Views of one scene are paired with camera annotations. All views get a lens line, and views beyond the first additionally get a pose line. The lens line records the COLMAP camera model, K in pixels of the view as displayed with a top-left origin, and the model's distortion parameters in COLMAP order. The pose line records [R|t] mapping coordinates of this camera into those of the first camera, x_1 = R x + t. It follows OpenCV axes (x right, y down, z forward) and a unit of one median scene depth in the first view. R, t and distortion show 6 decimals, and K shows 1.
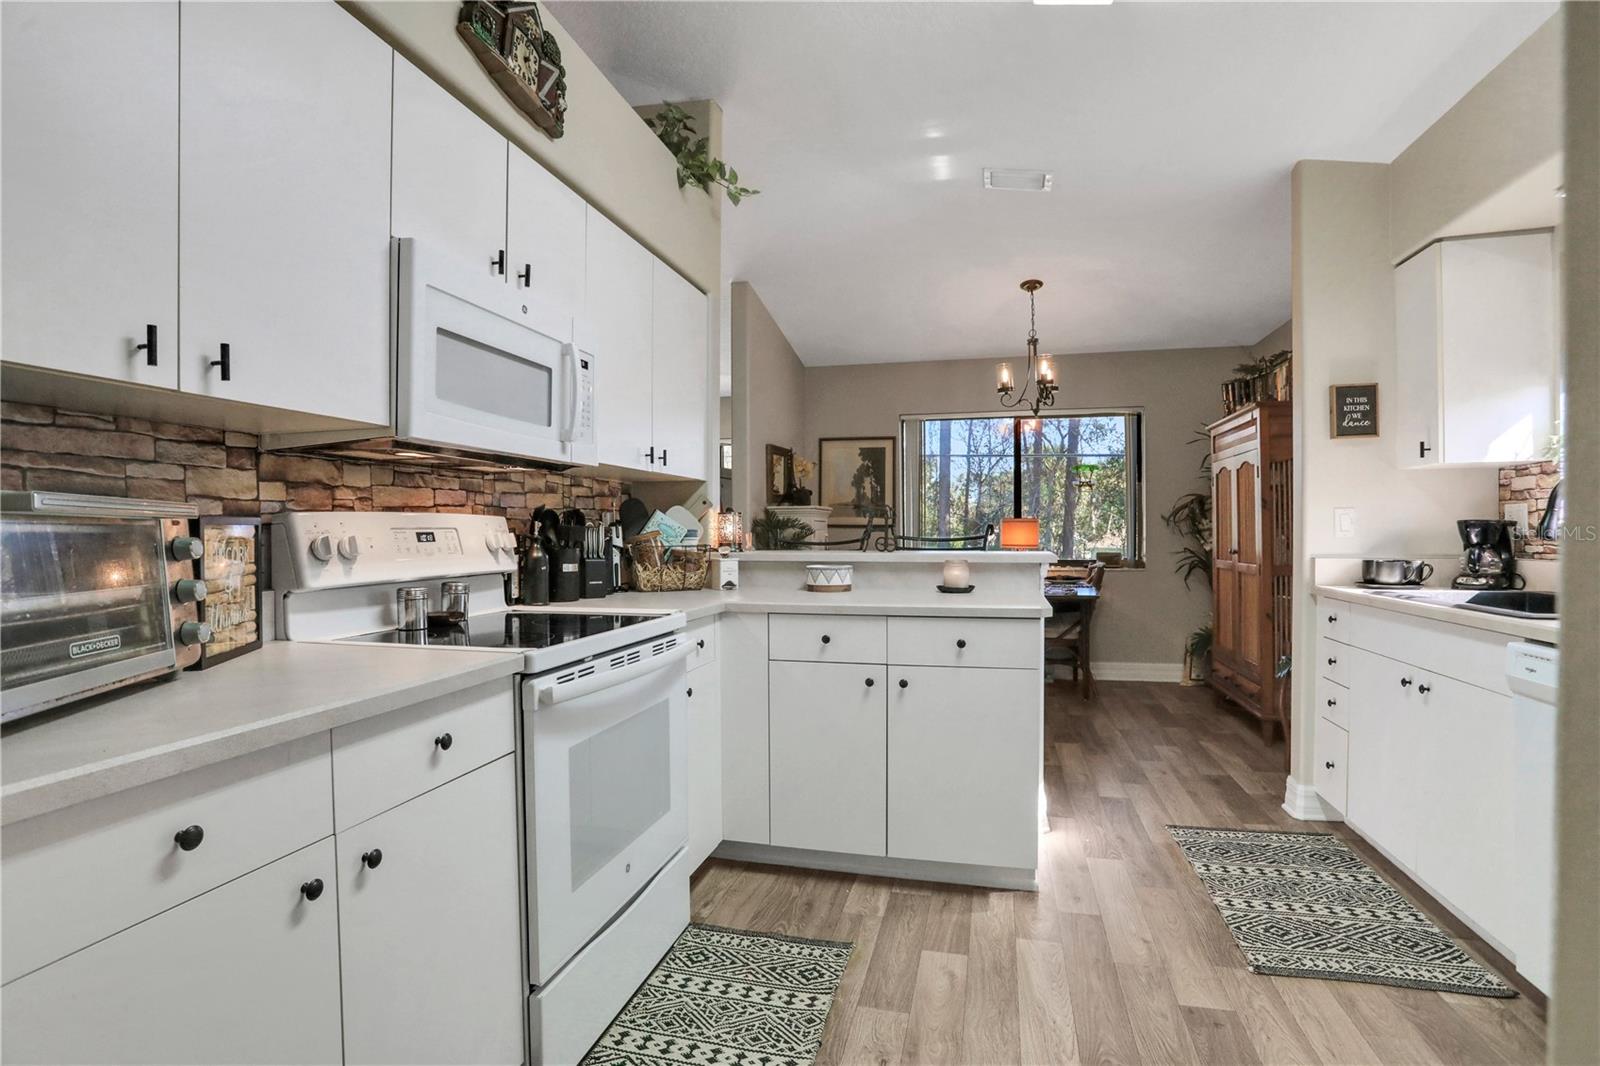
lens RADIAL K [[775.1, 0, 795.3], [0, 775.1, 533.9], [0, 0, 1]] dist [-0.080578, 0.033530]
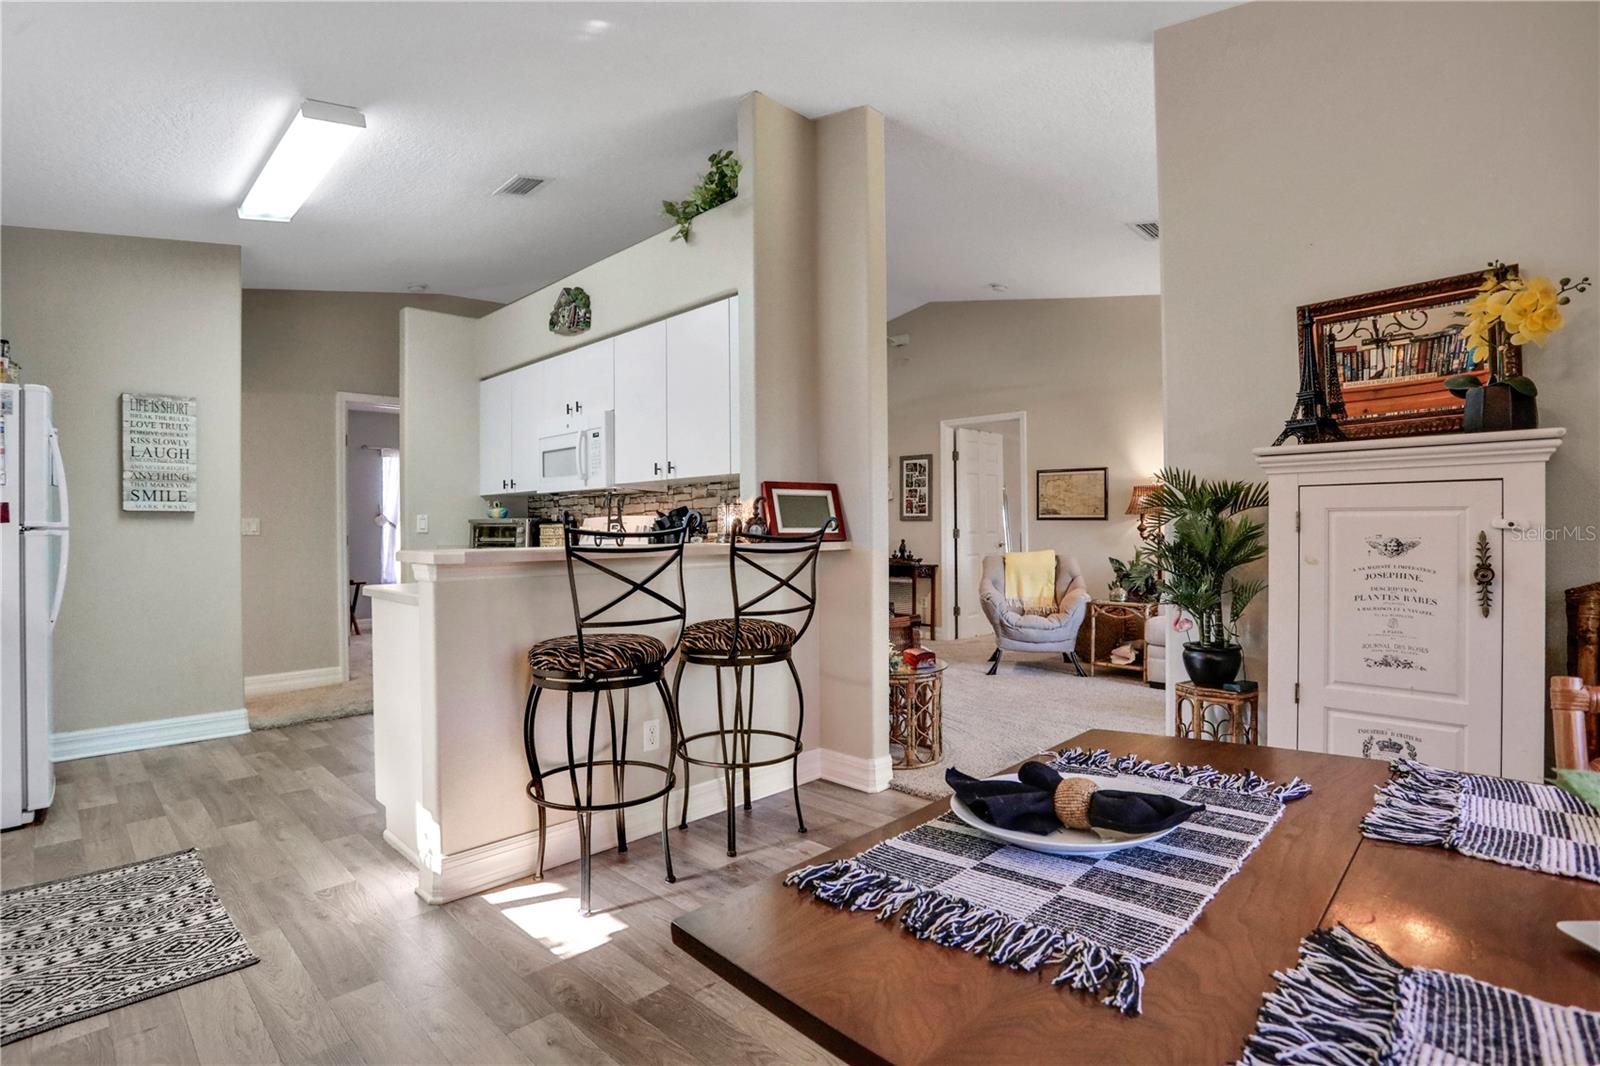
lens RADIAL K [[775.1, 0, 795.3], [0, 775.1, 533.9], [0, 0, 1]] dist [-0.080578, 0.033530]
pose [[-0.499080, 0.015311, -0.866420, 0.689302], [0.007313, 0.999883, 0.013457, -0.001205], [0.866525, 0.000380, -0.499134, 1.468716]]
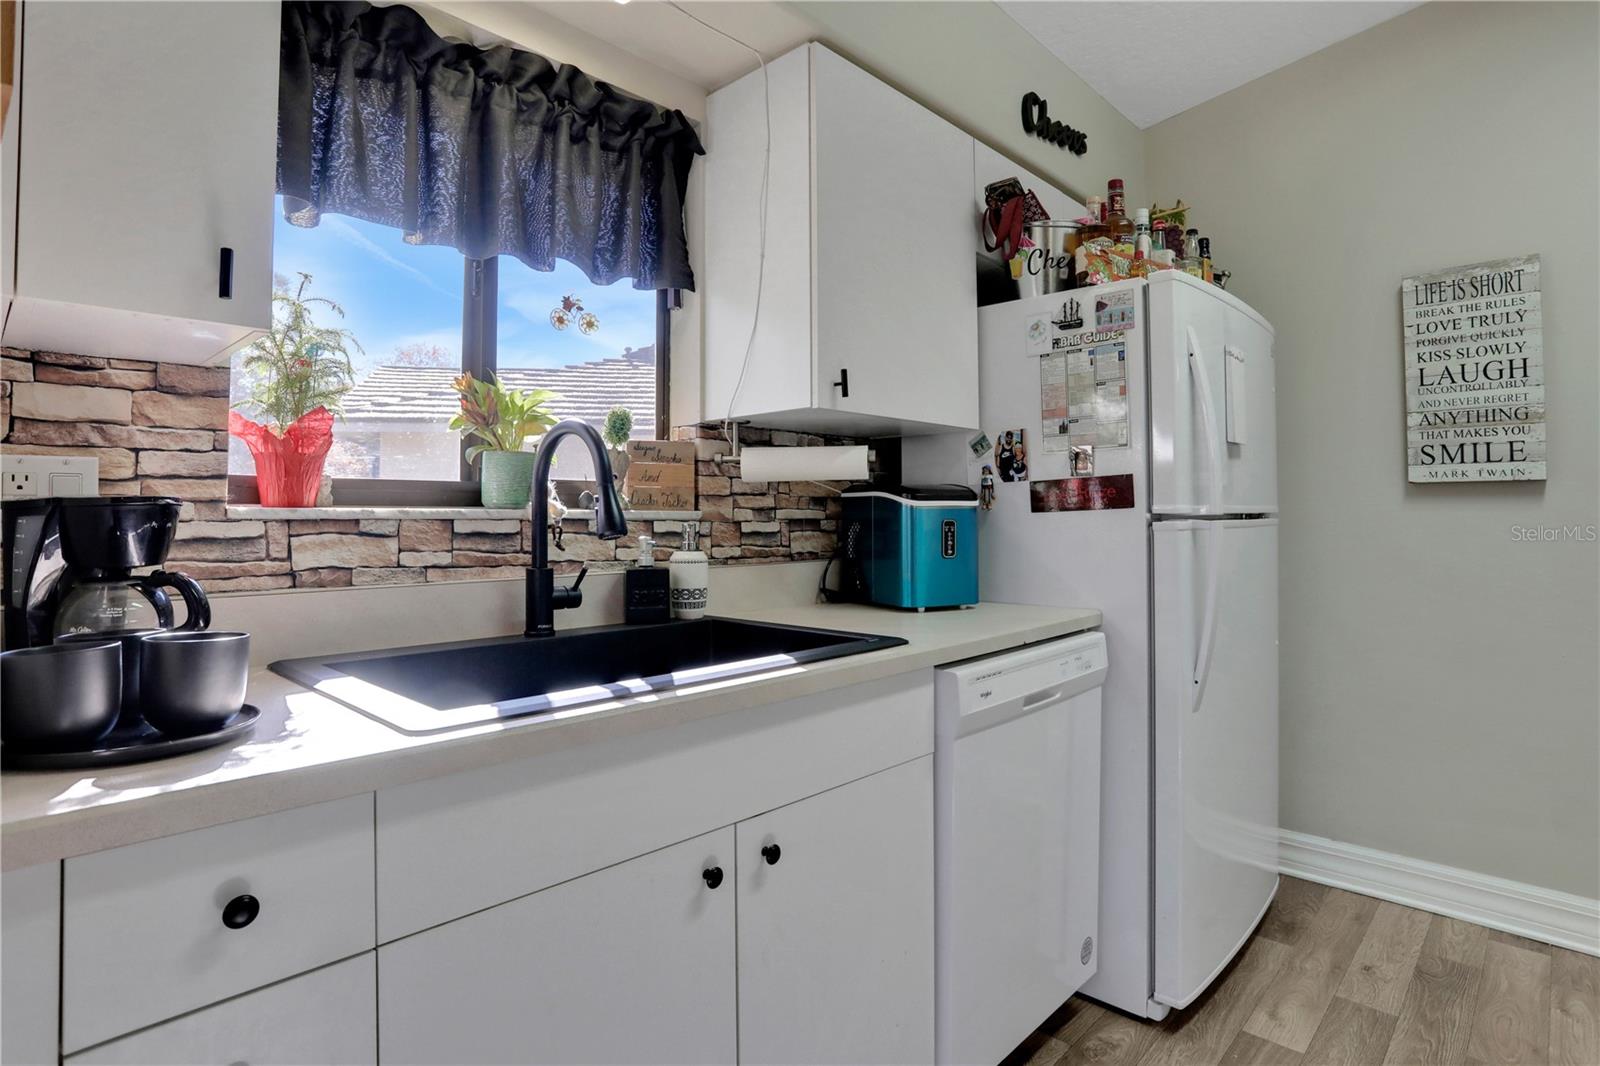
lens RADIAL K [[818.6, 0, 797.6], [0, 818.6, 489.9], [0, 0, 1]] dist [-0.051622, 0.019463]
pose [[-0.870736, 0.024995, 0.491116, 0.350888], [0.010358, 0.999418, -0.032499, -0.005571], [-0.491642, -0.023211, -0.870488, 0.899285]]
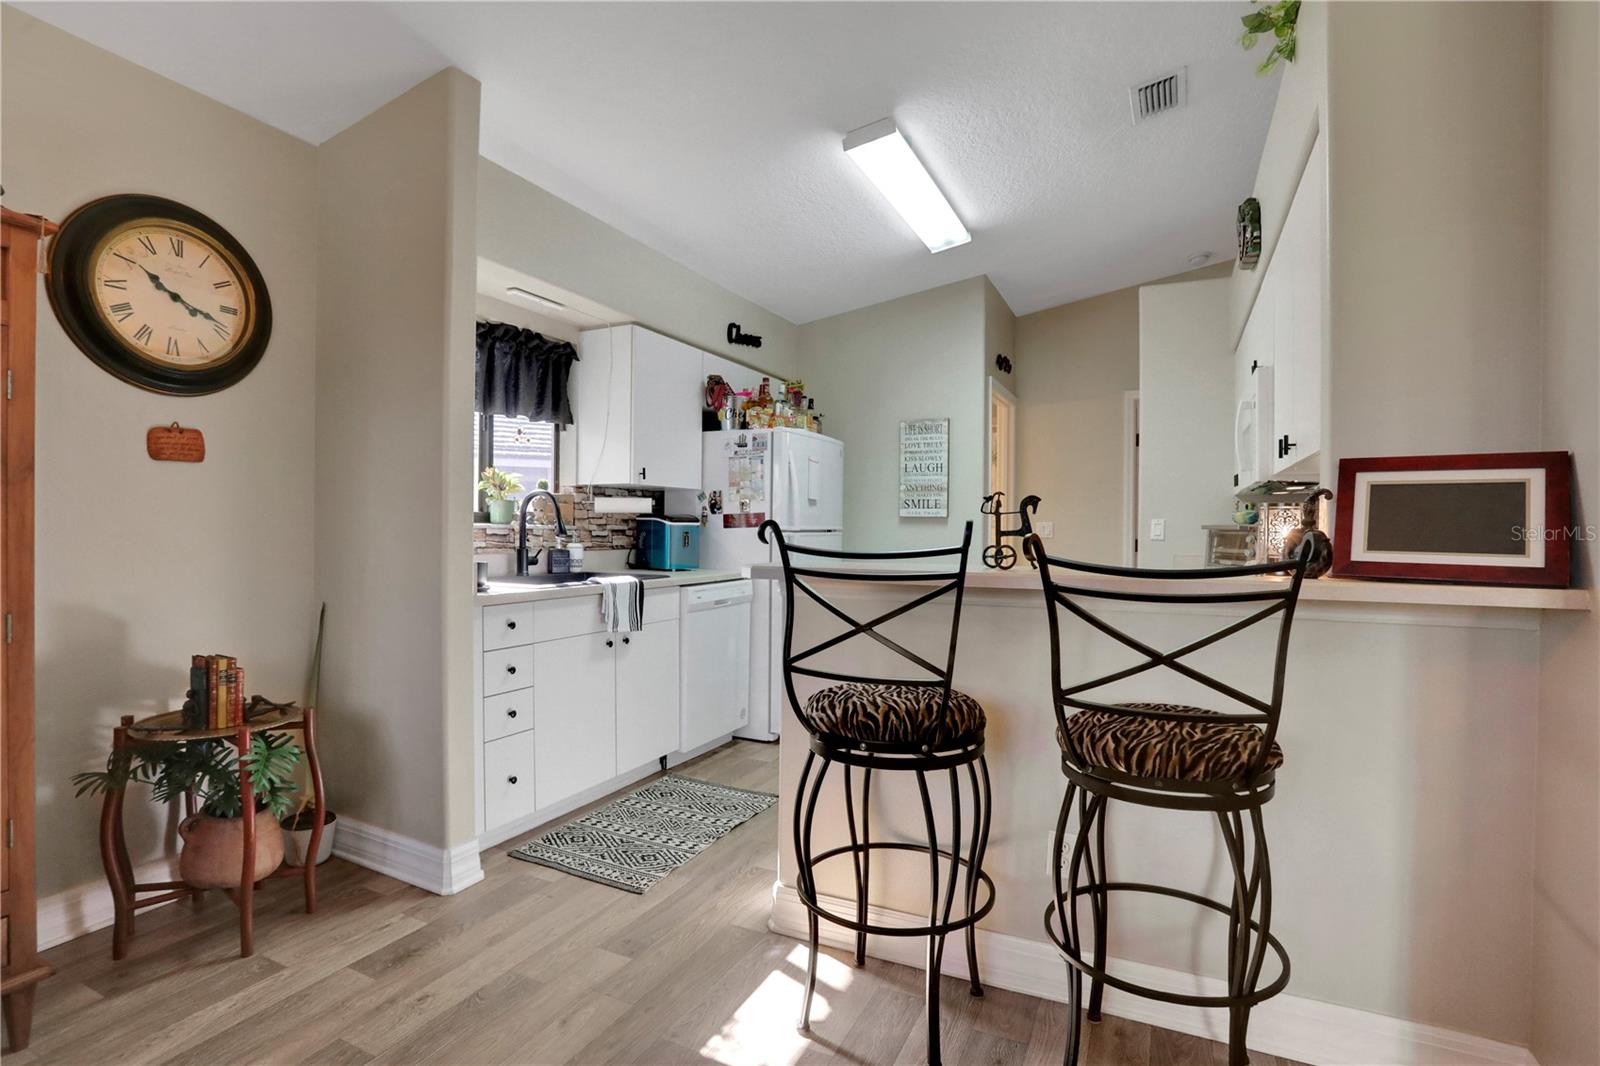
lens RADIAL K [[775.1, 0, 795.3], [0, 775.1, 533.9], [0, 0, 1]] dist [-0.080578, 0.033530]
pose [[-0.980670, -0.005018, 0.195602, 0.141604], [-0.003229, 0.999950, 0.009462, -0.009451], [-0.195640, 0.008648, -0.980638, 1.488767]]
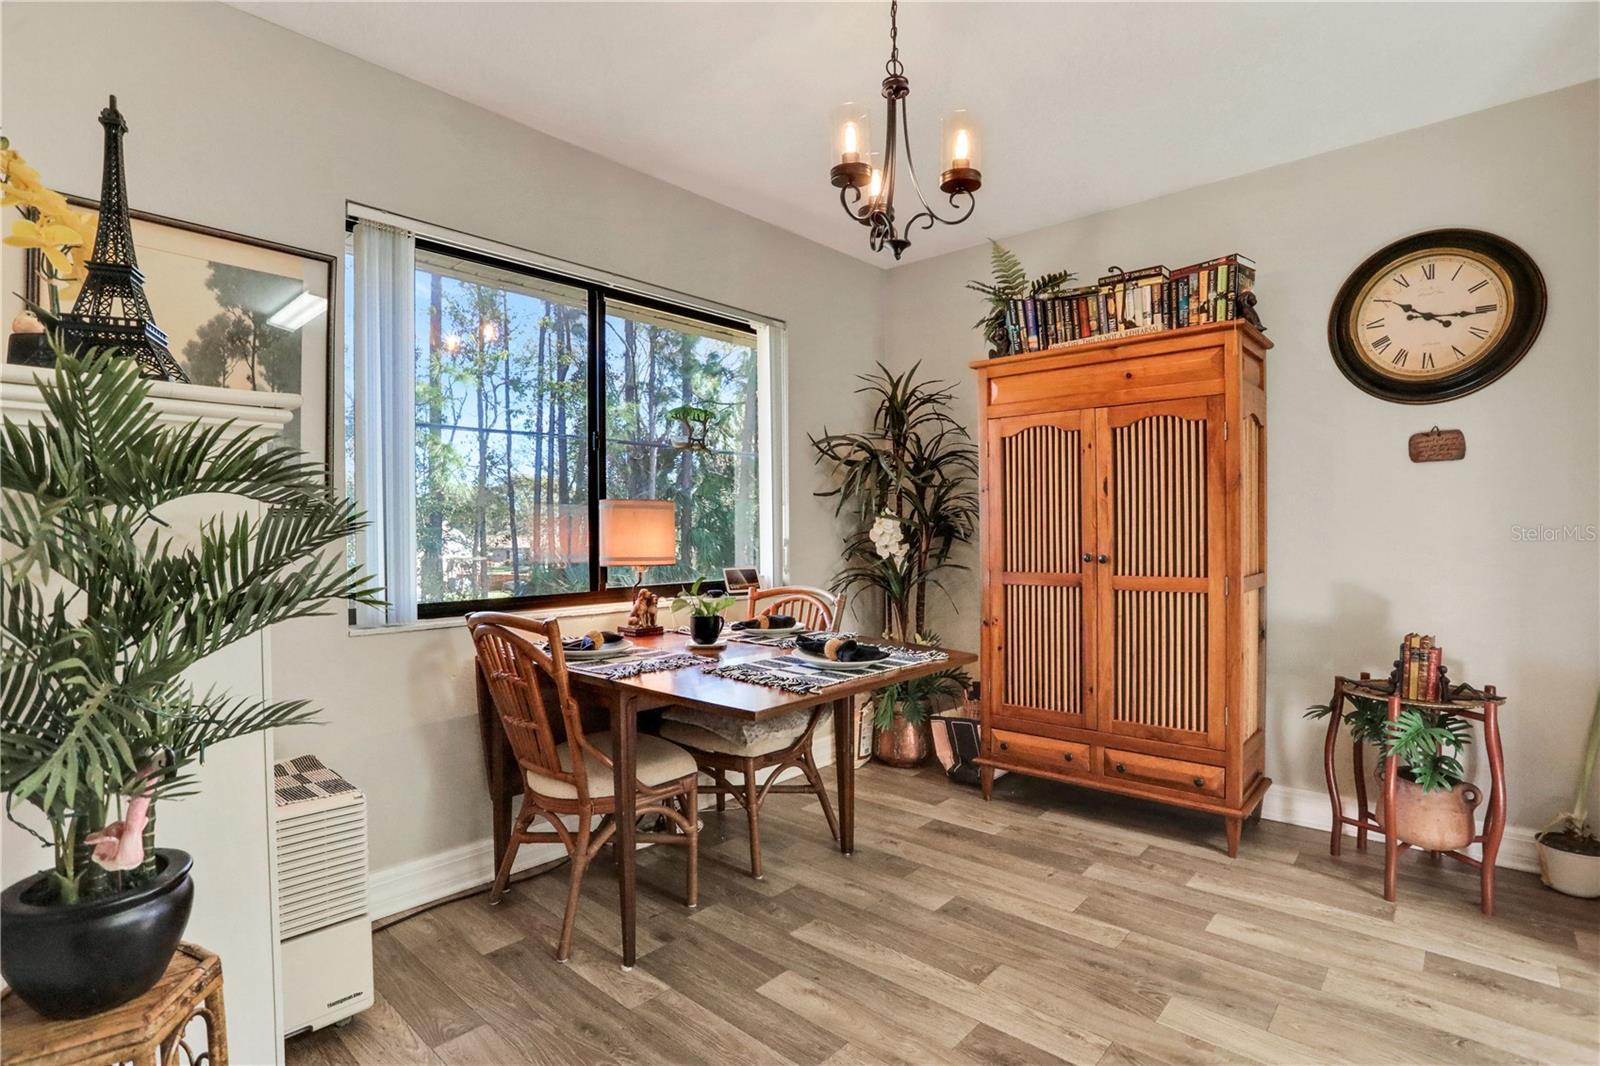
lens RADIAL K [[775.1, 0, 795.3], [0, 775.1, 533.9], [0, 0, 1]] dist [-0.080578, 0.033530]
pose [[0.457404, -0.001397, 0.889258, -0.138706], [0.007520, 0.999969, -0.002298, 0.003094], [-0.889227, 0.007738, 0.457401, 1.174379]]
